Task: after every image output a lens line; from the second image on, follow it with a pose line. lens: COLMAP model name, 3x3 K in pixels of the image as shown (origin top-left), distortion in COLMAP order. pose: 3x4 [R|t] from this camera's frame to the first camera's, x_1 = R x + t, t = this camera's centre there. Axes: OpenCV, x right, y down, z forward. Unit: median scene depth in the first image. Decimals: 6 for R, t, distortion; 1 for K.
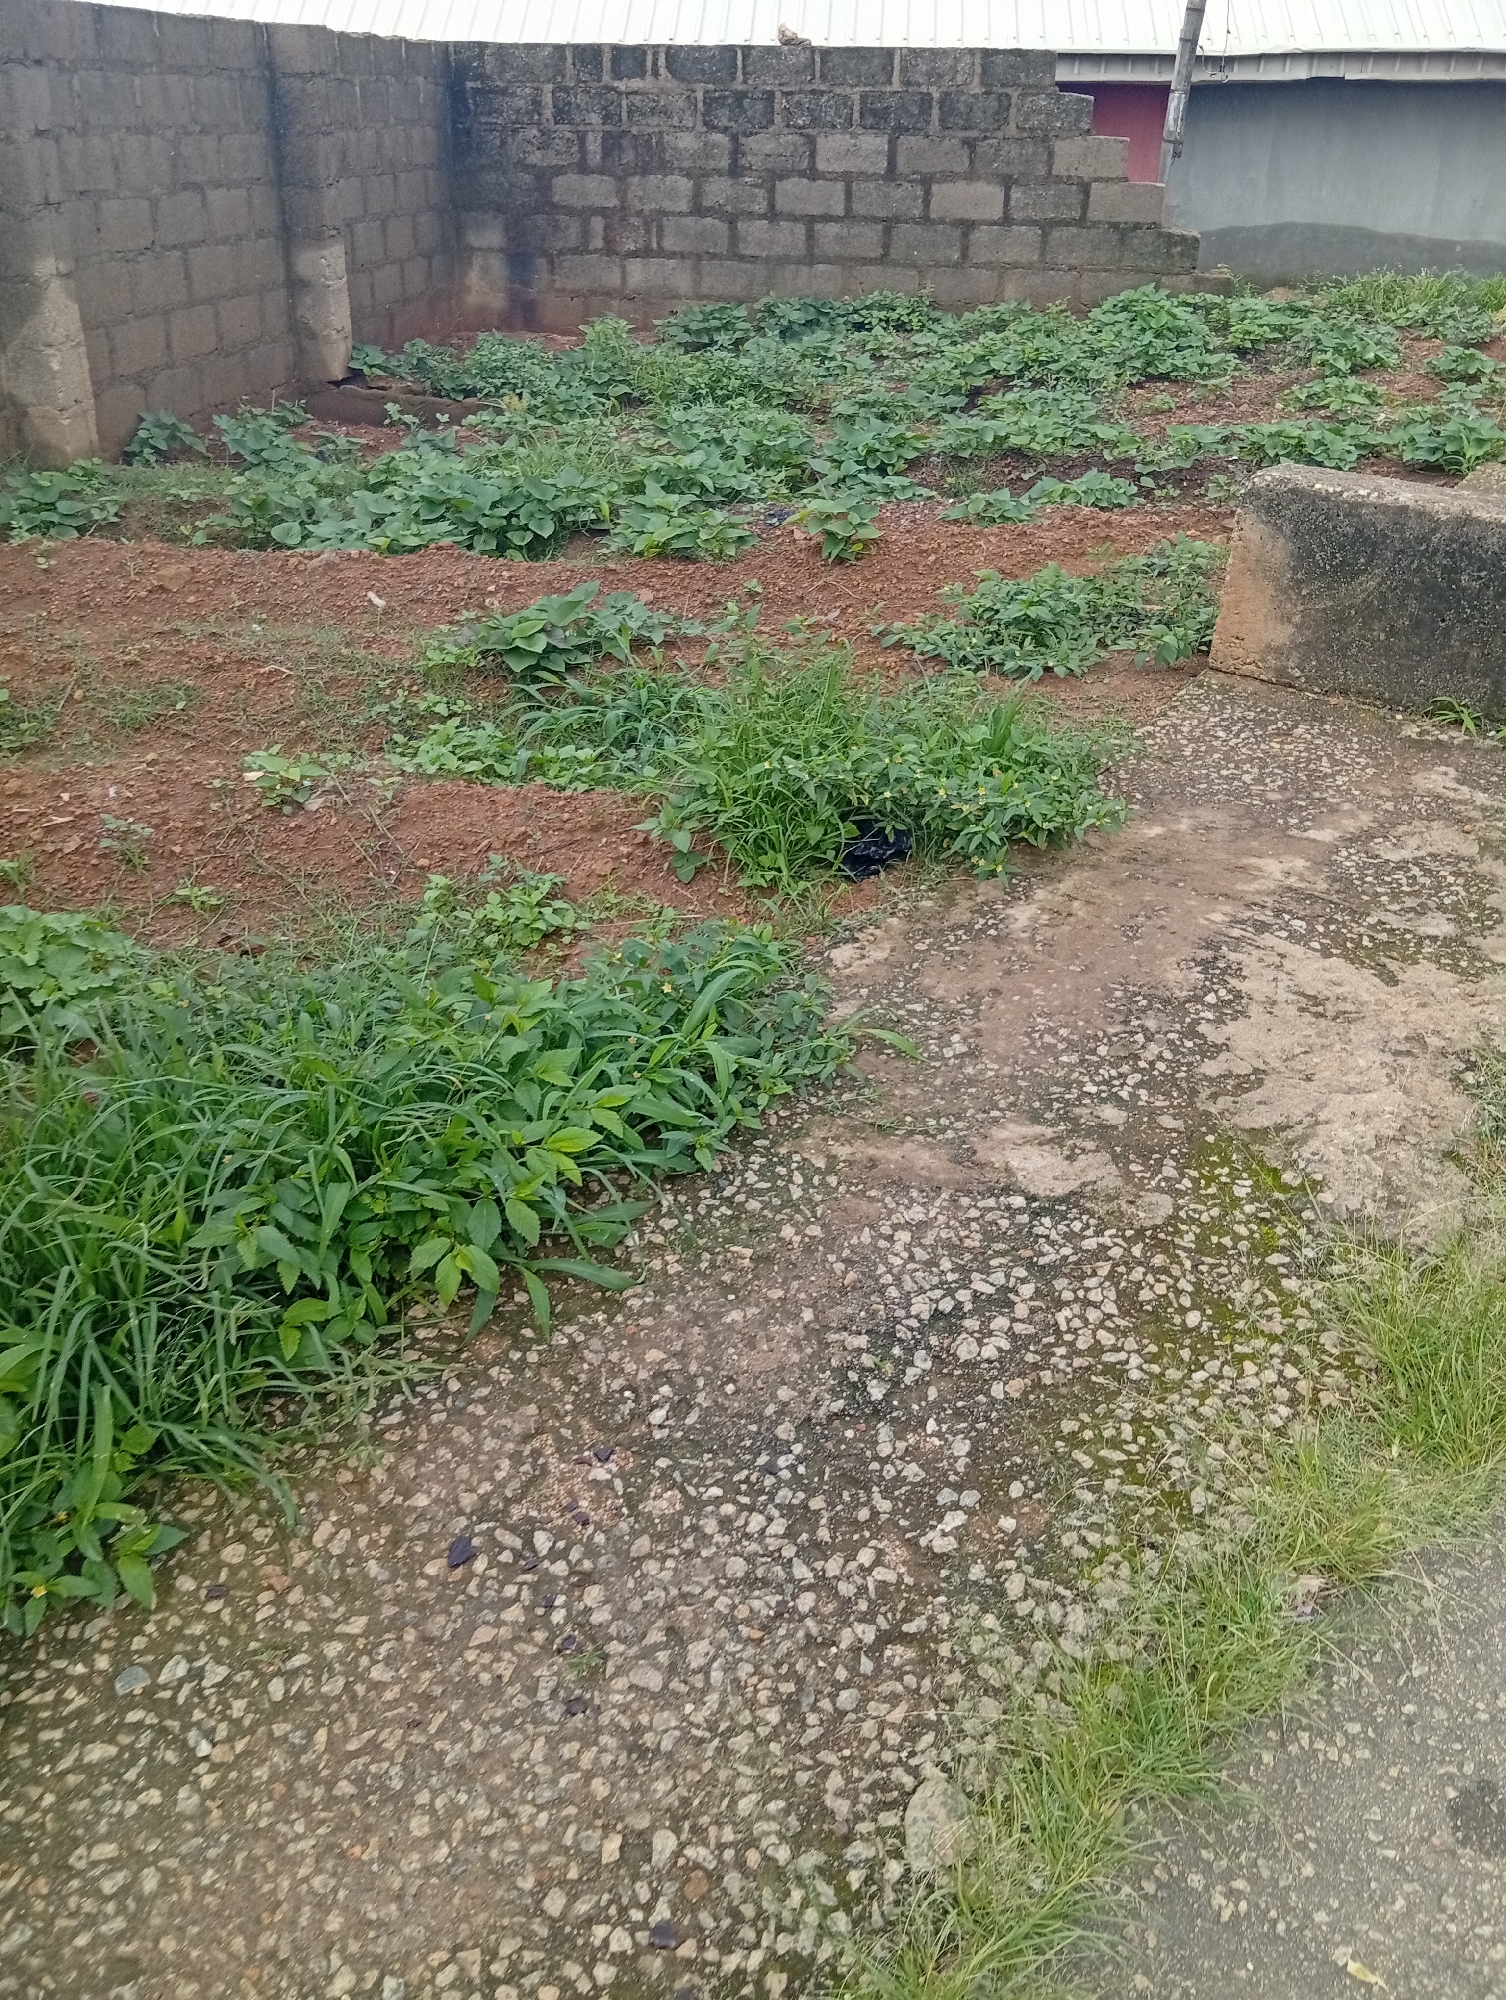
lens RADIAL K [[1506.7, 0, 753.0], [0, 1506.7, 1000.0], [0, 0, 1]] dist [0.079877, -0.133200]
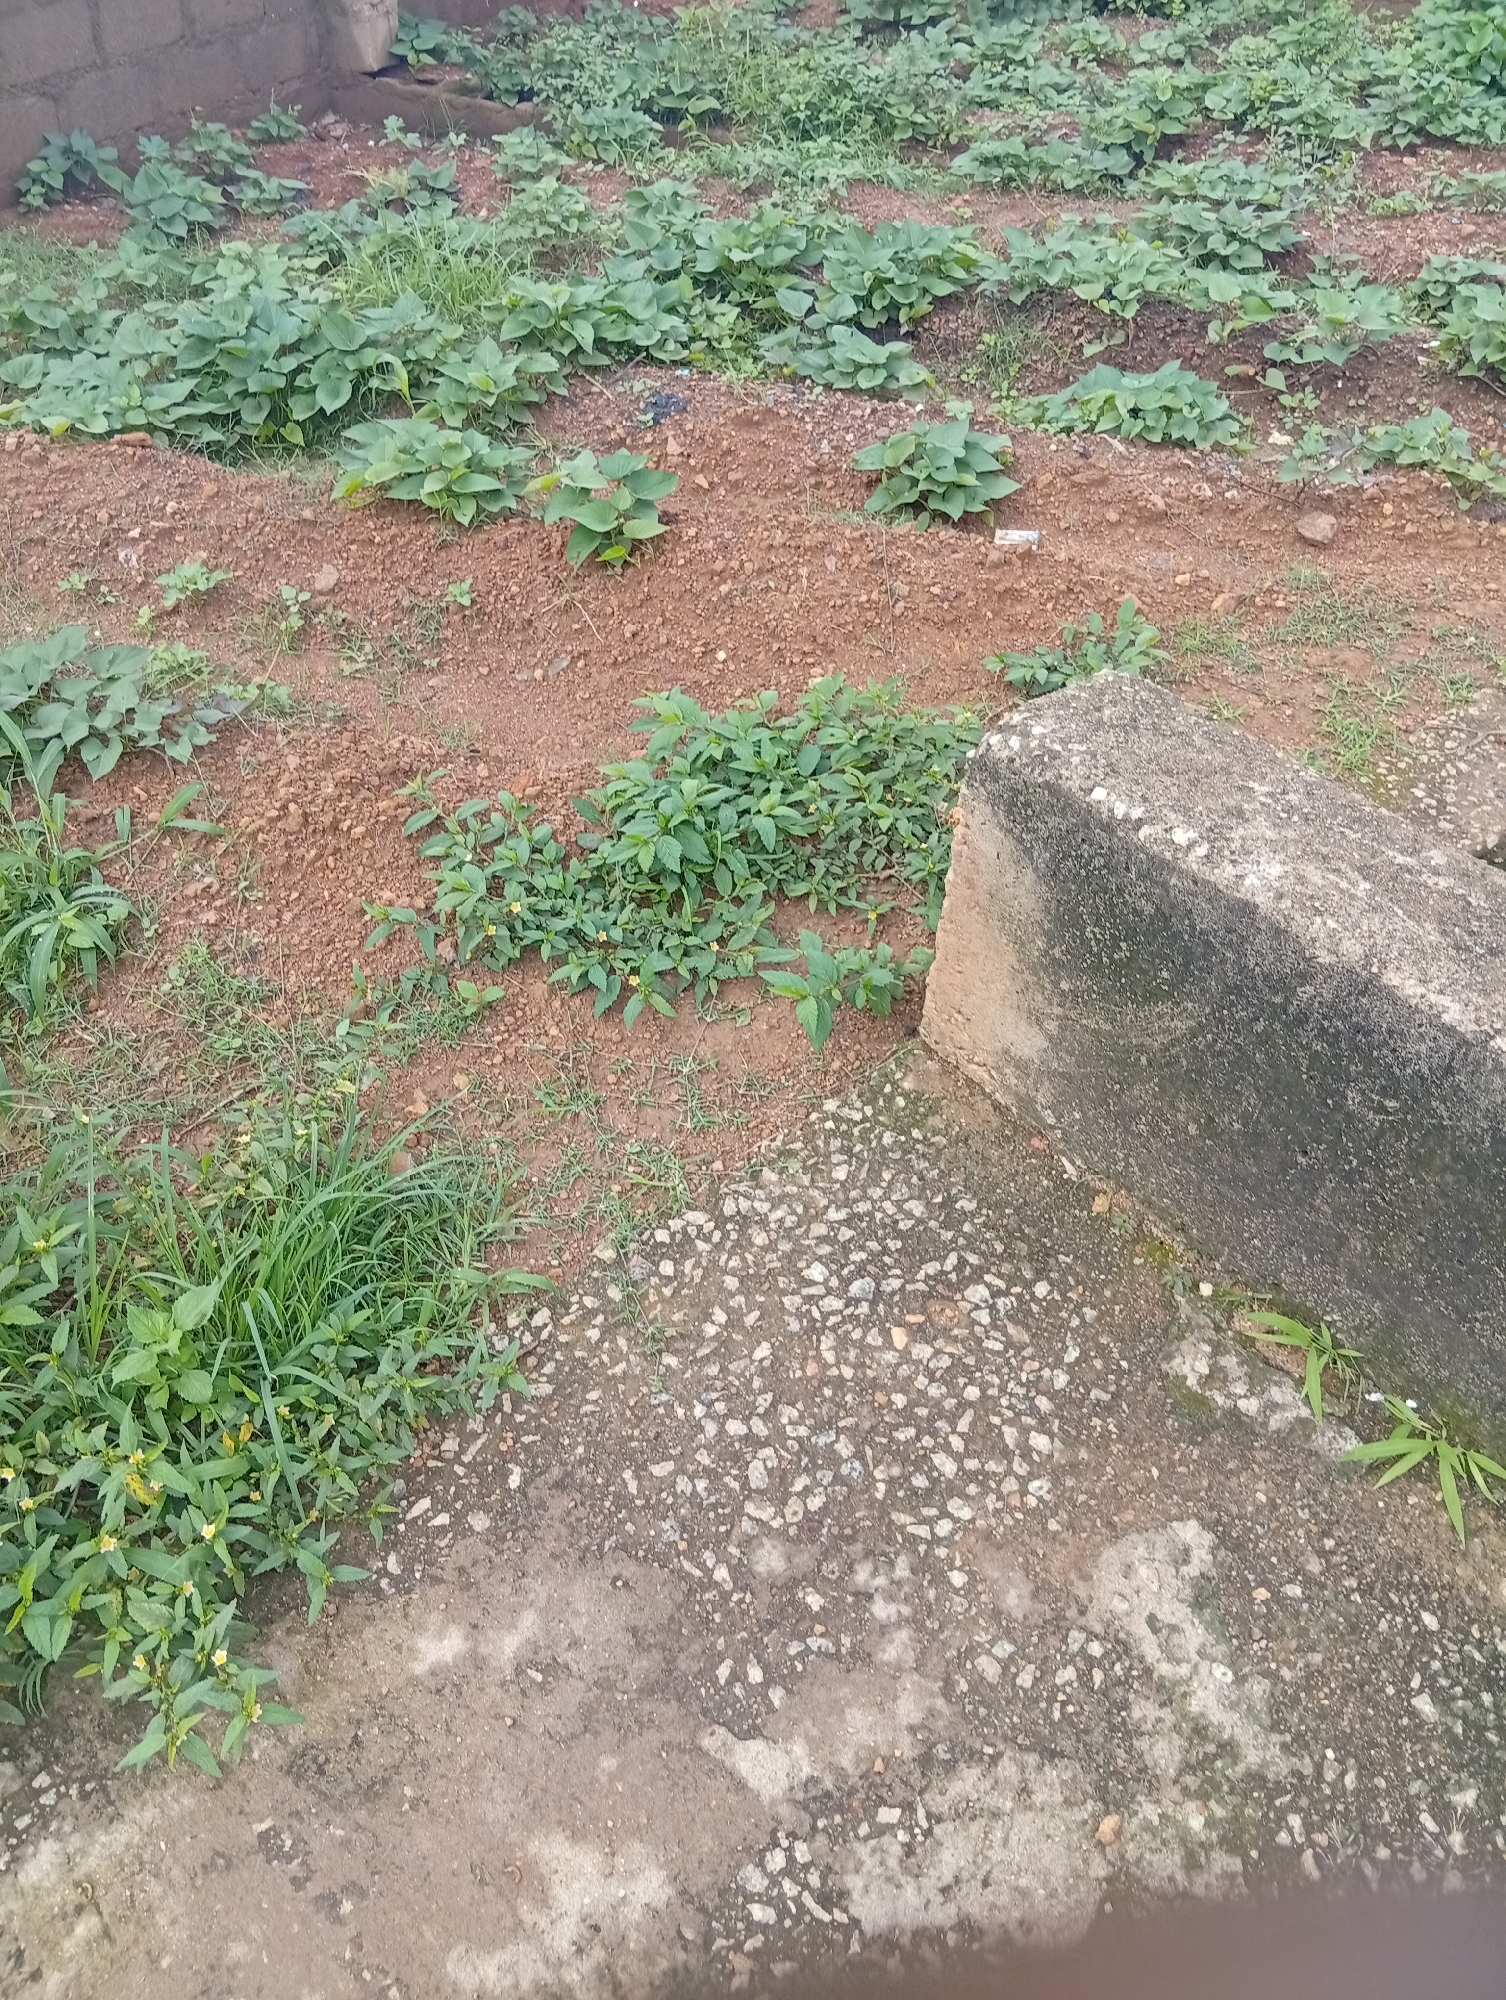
lens RADIAL K [[1506.7, 0, 753.0], [0, 1506.7, 1000.0], [0, 0, 1]] dist [0.079877, -0.133200]
pose [[0.973660, 0.152483, -0.169513, 0.195564], [-0.115299, 0.970684, 0.210899, -0.198028], [0.196702, -0.185799, 0.962698, 0.294062]]
